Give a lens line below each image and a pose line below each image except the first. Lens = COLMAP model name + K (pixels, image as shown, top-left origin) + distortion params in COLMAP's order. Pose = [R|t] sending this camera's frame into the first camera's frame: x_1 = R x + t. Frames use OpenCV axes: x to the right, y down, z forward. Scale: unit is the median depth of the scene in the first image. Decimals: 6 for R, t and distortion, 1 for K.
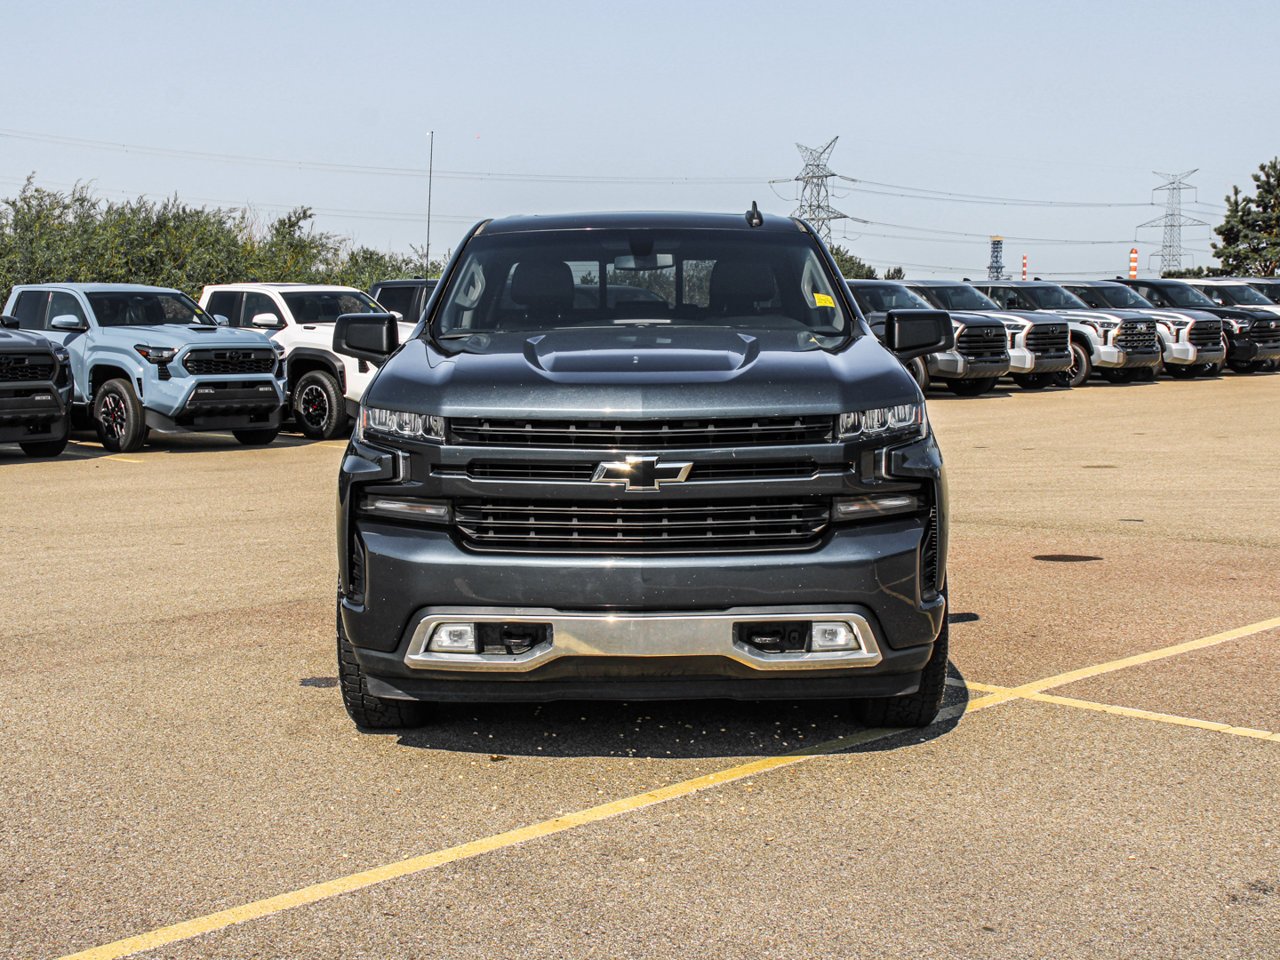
lens RADIAL K [[1779.3, 0, 612.6], [0, 1779.3, 482.3], [0, 0, 1]] dist [-0.013734, 0.050016]
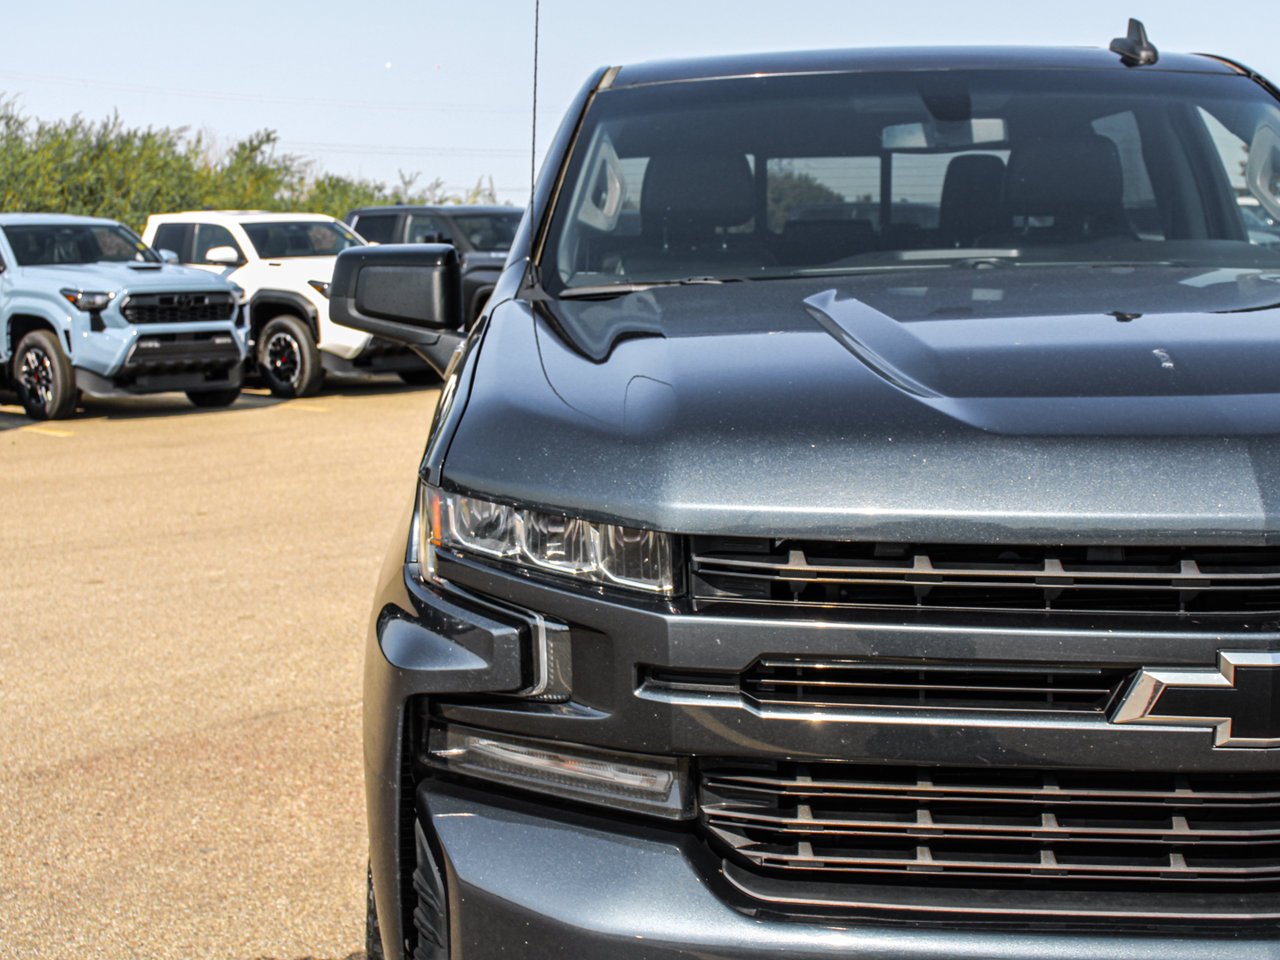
lens RADIAL K [[1779.3, 0, 612.6], [0, 1779.3, 482.3], [0, 0, 1]] dist [-0.013734, 0.050016]
pose [[0.999742, -0.014995, 0.017036, -0.071885], [0.014322, 0.999138, 0.038975, -0.038839], [-0.017606, -0.038721, 0.999095, 0.411735]]
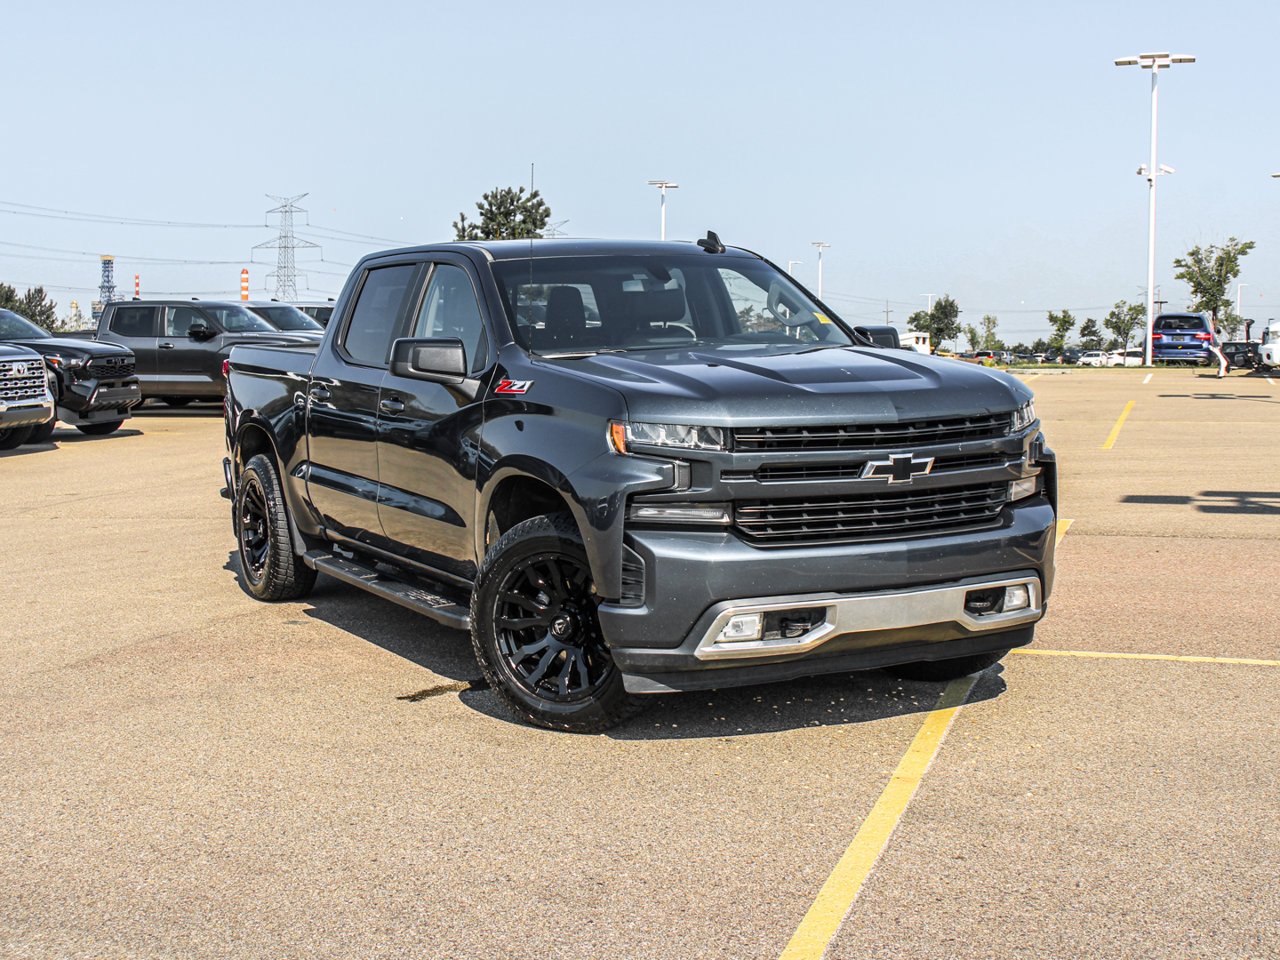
lens RADIAL K [[1757.3, 0, 640.0], [0, 1757.3, 480.0], [0, 0, 1]] dist [0.149667, 0.031895]
pose [[0.881589, -0.053762, 0.468946, -0.418491], [0.059626, 0.998218, 0.002347, -0.006505], [-0.468237, 0.025892, 0.883224, 0.042082]]
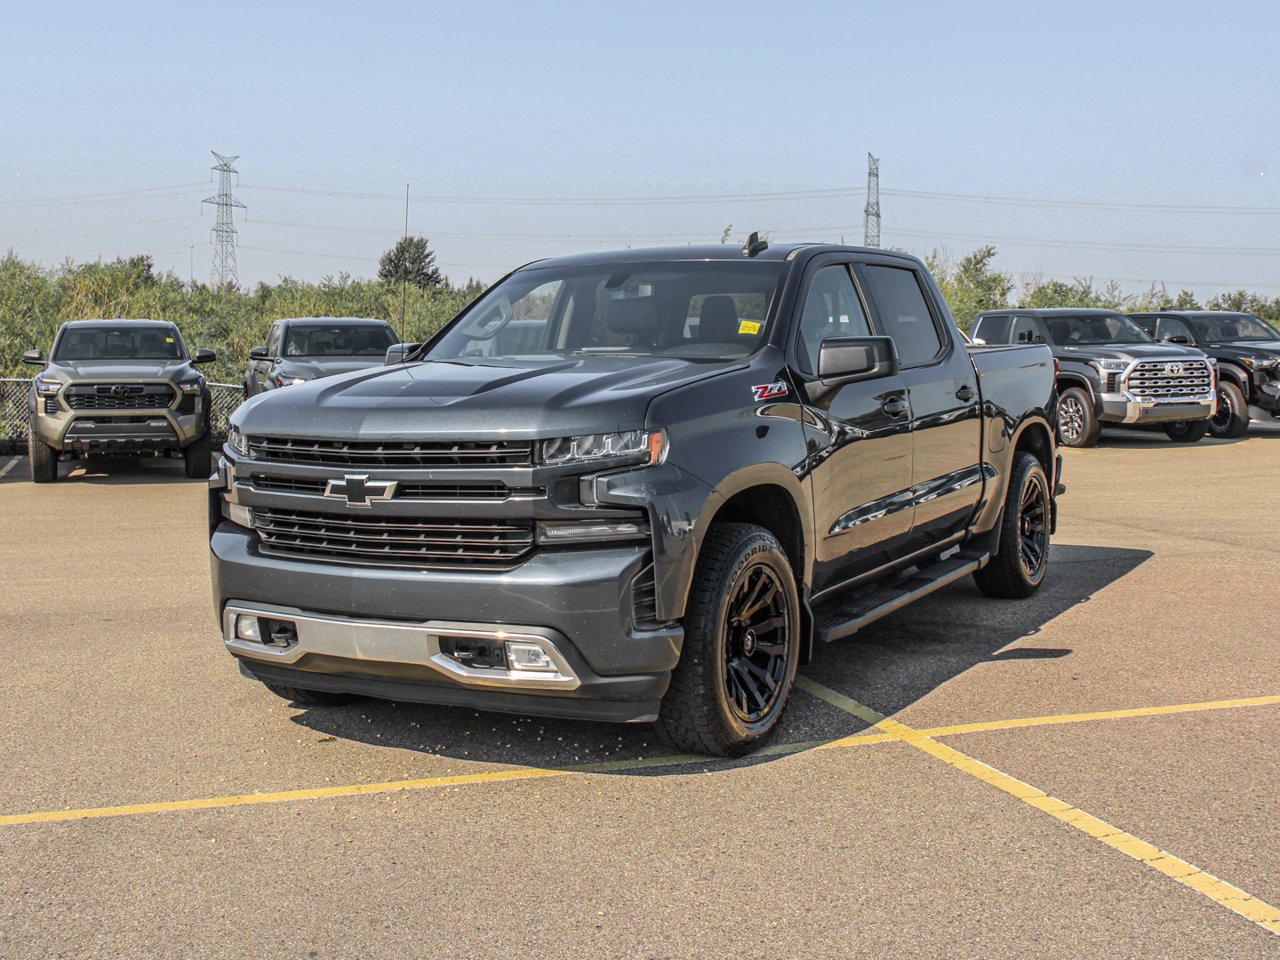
lens RADIAL K [[1553.6, 0, 593.1], [0, 1553.6, 479.0], [0, 0, 1]] dist [-0.021682, 0.009093]
pose [[0.877345, 0.033780, -0.478670, 0.372138], [-0.036920, 0.999314, 0.002851, -0.012473], [0.478438, 0.015171, 0.877990, 0.147795]]
